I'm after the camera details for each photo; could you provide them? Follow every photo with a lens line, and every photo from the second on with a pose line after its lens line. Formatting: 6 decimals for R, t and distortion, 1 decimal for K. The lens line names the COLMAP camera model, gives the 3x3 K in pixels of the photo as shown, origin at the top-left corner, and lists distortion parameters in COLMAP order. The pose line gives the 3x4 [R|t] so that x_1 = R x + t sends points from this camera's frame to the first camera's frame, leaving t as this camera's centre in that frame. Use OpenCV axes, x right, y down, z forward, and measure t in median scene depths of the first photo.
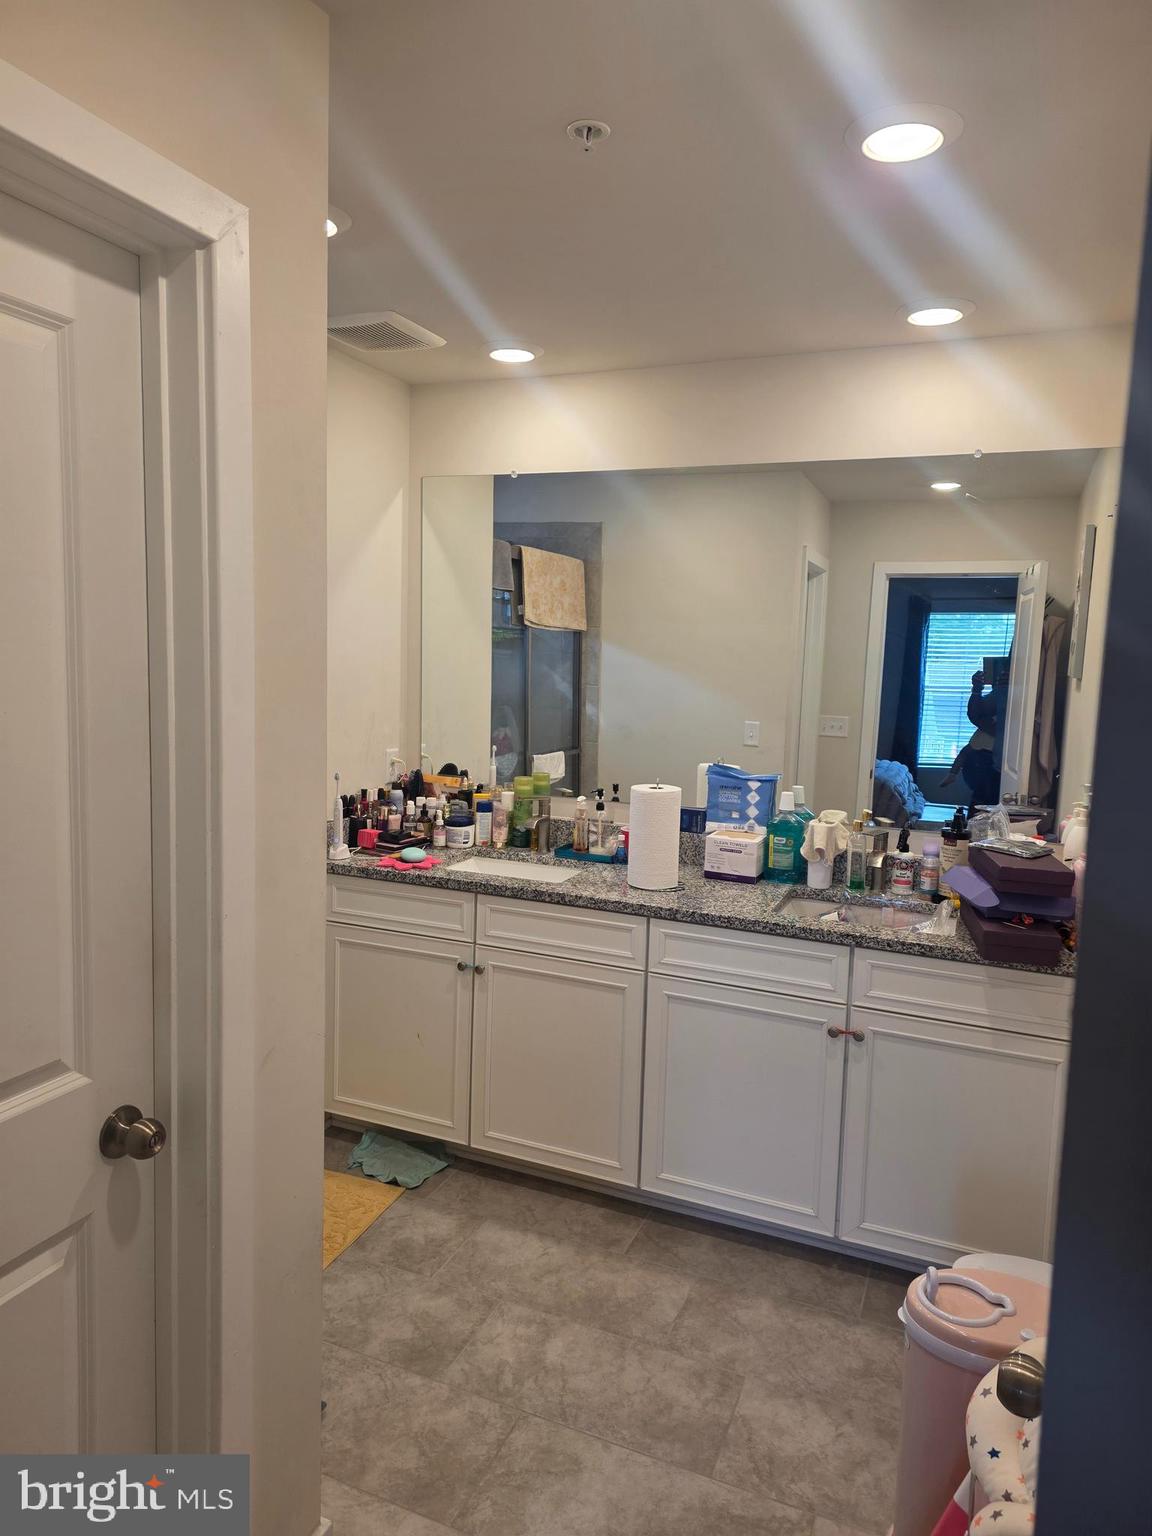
lens RADIAL K [[1022.2, 0, 583.3], [0, 1022.2, 748.6], [0, 0, 1]] dist [0.105344, -0.145335]
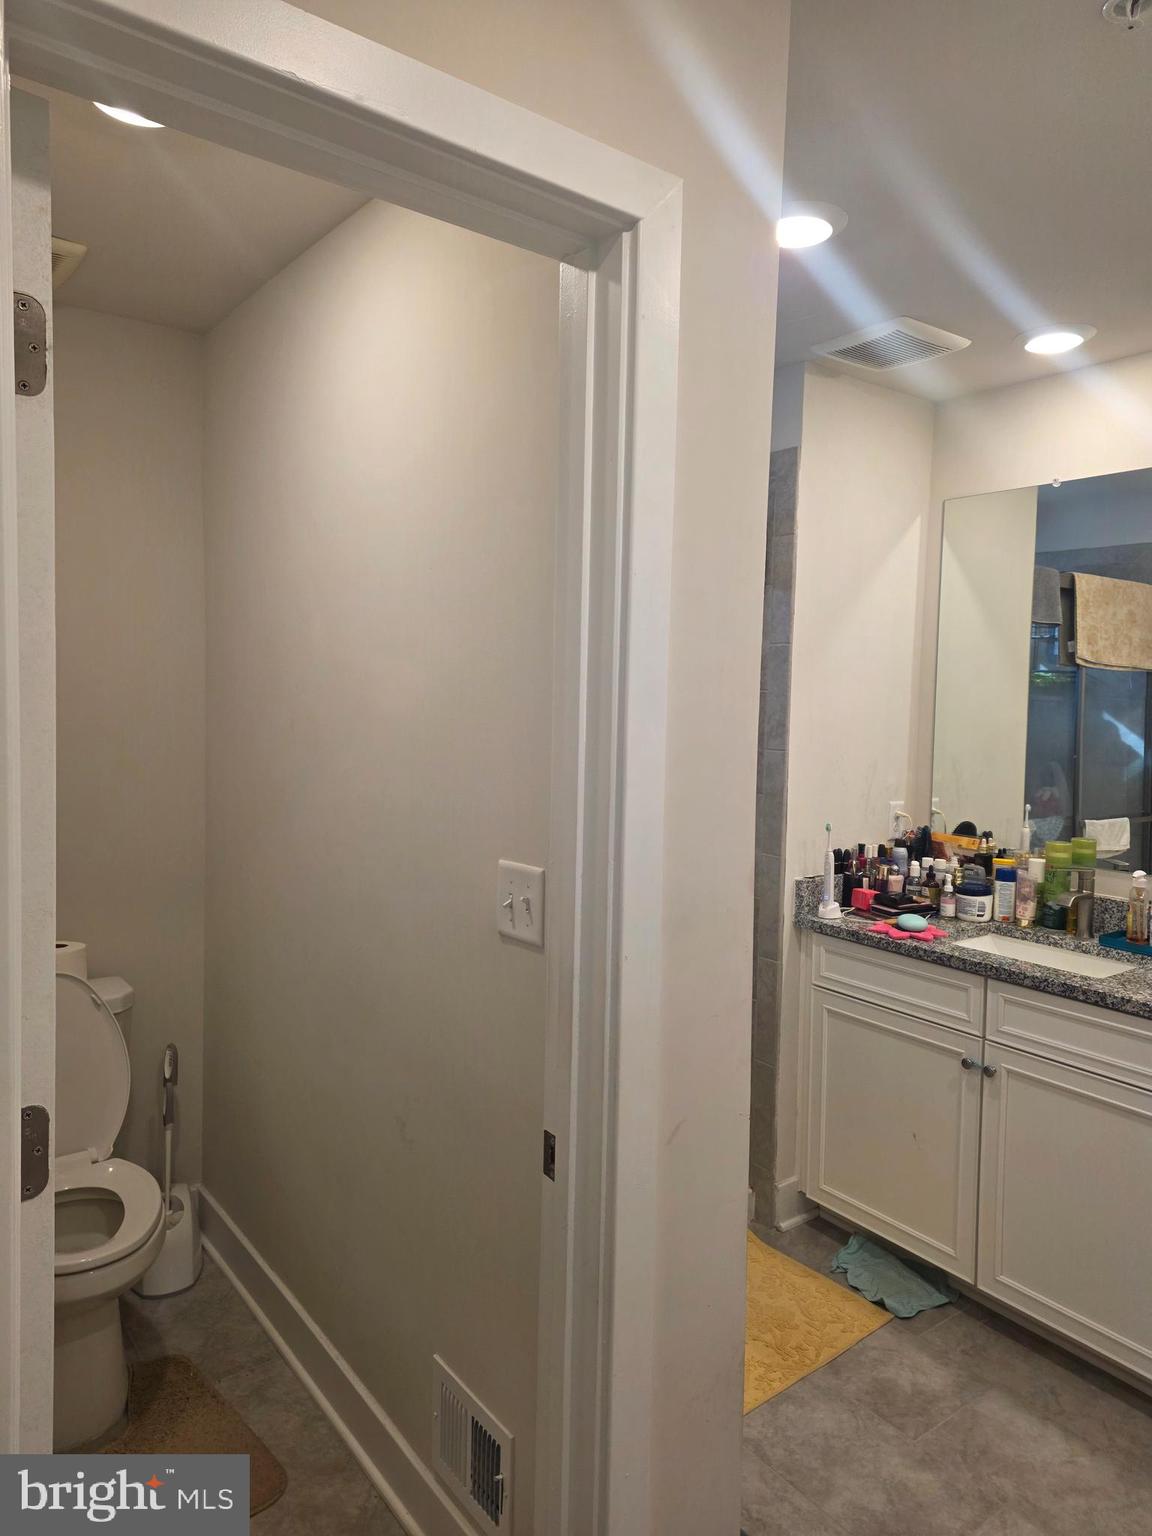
lens RADIAL K [[1034.1, 0, 575.8], [0, 1034.1, 736.7], [0, 0, 1]] dist [0.023949, -0.000985]
pose [[0.863585, 0.011921, -0.504063, 0.027174], [-0.047677, 0.997172, -0.058101, 0.010911], [0.501945, 0.074208, 0.861710, 0.088433]]
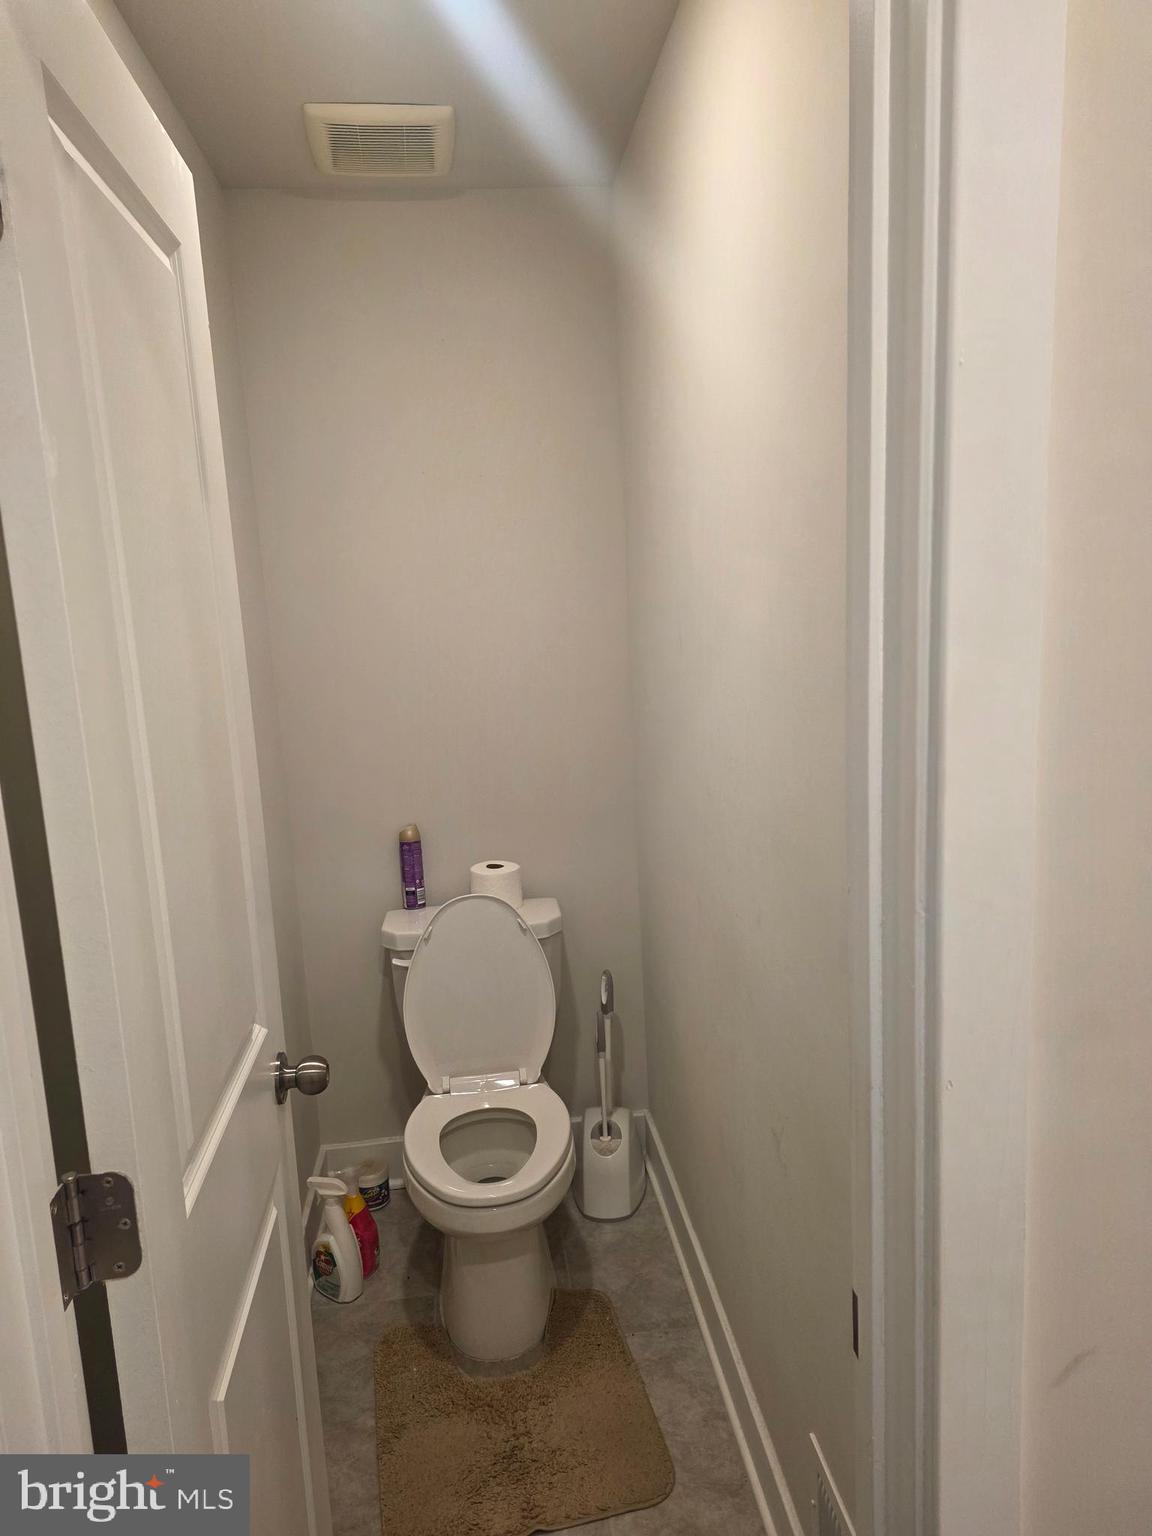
lens RADIAL K [[1039.0, 0, 576.6], [0, 1039.0, 759.6], [0, 0, 1]] dist [0.026133, -0.001373]
pose [[0.492708, 0.097619, -0.864702, -0.008627], [-0.029570, 0.994992, 0.095479, -0.018099], [0.869692, -0.021474, 0.493127, 0.275277]]
